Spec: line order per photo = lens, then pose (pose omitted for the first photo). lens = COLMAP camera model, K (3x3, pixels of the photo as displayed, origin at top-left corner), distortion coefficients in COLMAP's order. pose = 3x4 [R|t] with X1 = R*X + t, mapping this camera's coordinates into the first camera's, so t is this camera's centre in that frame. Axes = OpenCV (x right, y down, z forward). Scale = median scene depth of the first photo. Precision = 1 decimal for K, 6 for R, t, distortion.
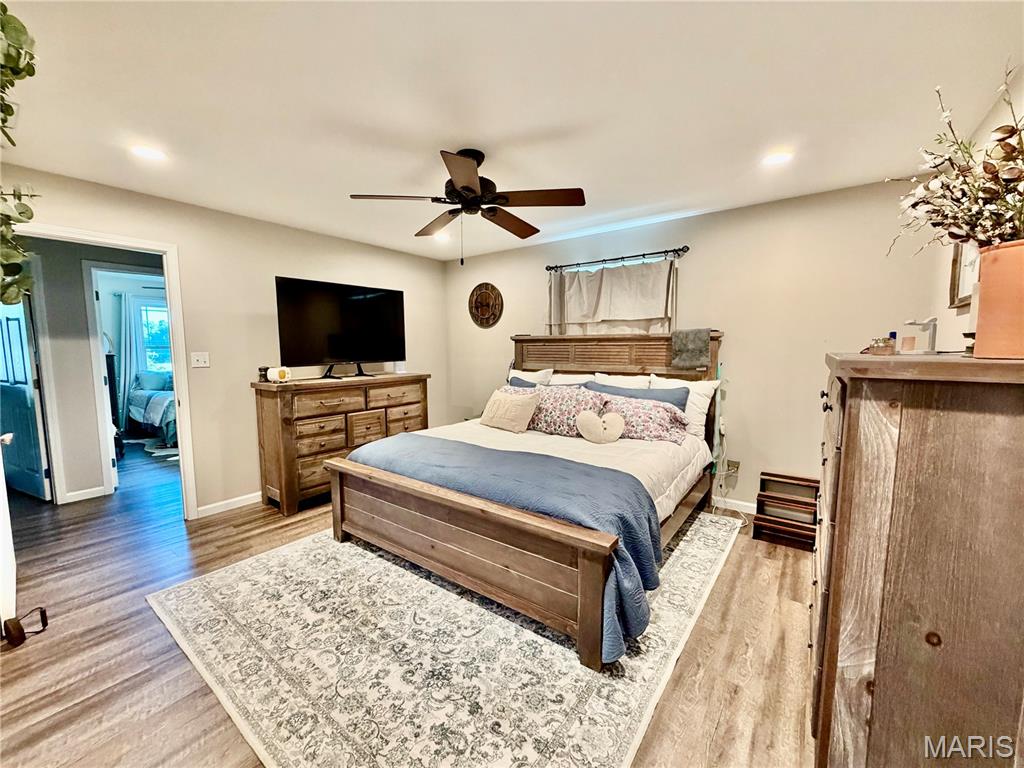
lens RADIAL K [[406.4, 0, 511.1], [0, 406.4, 382.0], [0, 0, 1]] dist [-0.001022, 0.000429]
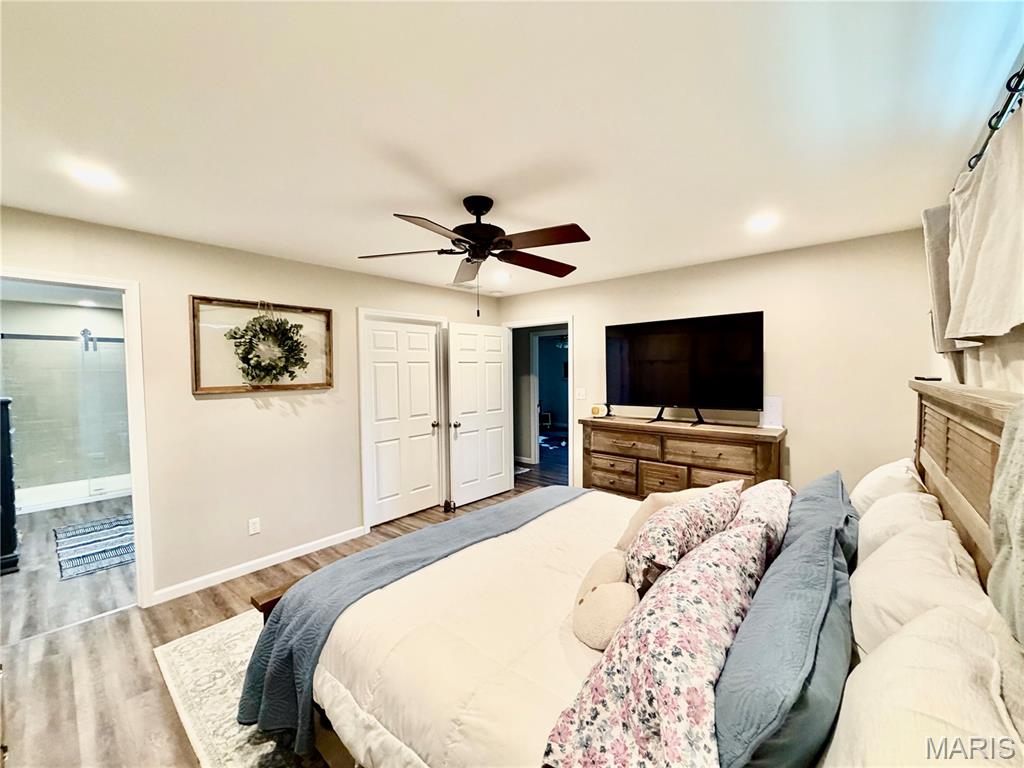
lens RADIAL K [[406.4, 0, 510.3], [0, 406.4, 386.2], [0, 0, 1]] dist [-0.001022, 0.000429]
pose [[-0.067433, 0.035793, -0.997082, 0.546134], [-0.088504, 0.995202, 0.041711, -0.103079], [0.993791, 0.091058, -0.063942, 0.747674]]
